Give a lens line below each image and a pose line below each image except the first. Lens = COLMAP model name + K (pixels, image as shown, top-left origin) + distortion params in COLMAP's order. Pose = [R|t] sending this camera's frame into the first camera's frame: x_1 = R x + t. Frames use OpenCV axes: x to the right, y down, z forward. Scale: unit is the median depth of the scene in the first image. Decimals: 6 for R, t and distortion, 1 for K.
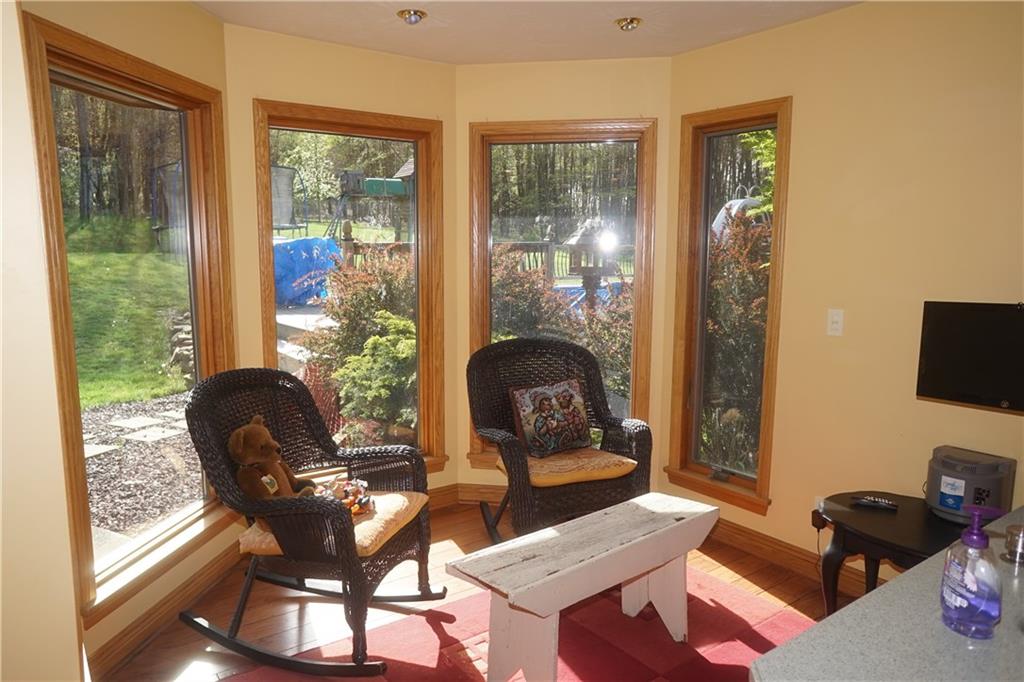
lens RADIAL K [[684.5, 0, 506.9], [0, 684.5, 344.4], [0, 0, 1]] dist [-0.067701, 0.101331]
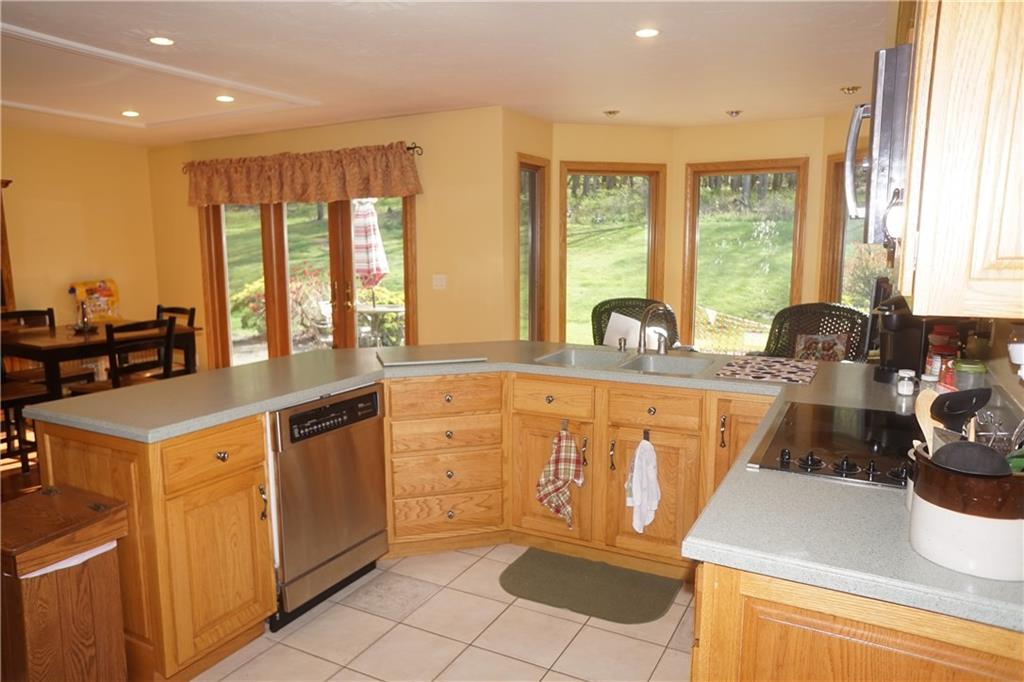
lens RADIAL K [[684.5, 0, 506.9], [0, 684.5, 344.4], [0, 0, 1]] dist [-0.067701, 0.101331]
pose [[0.427154, 0.131951, -0.894499, 1.161700], [-0.123045, 0.988574, 0.087070, 0.040034], [0.895767, 0.072871, 0.438510, -0.262232]]
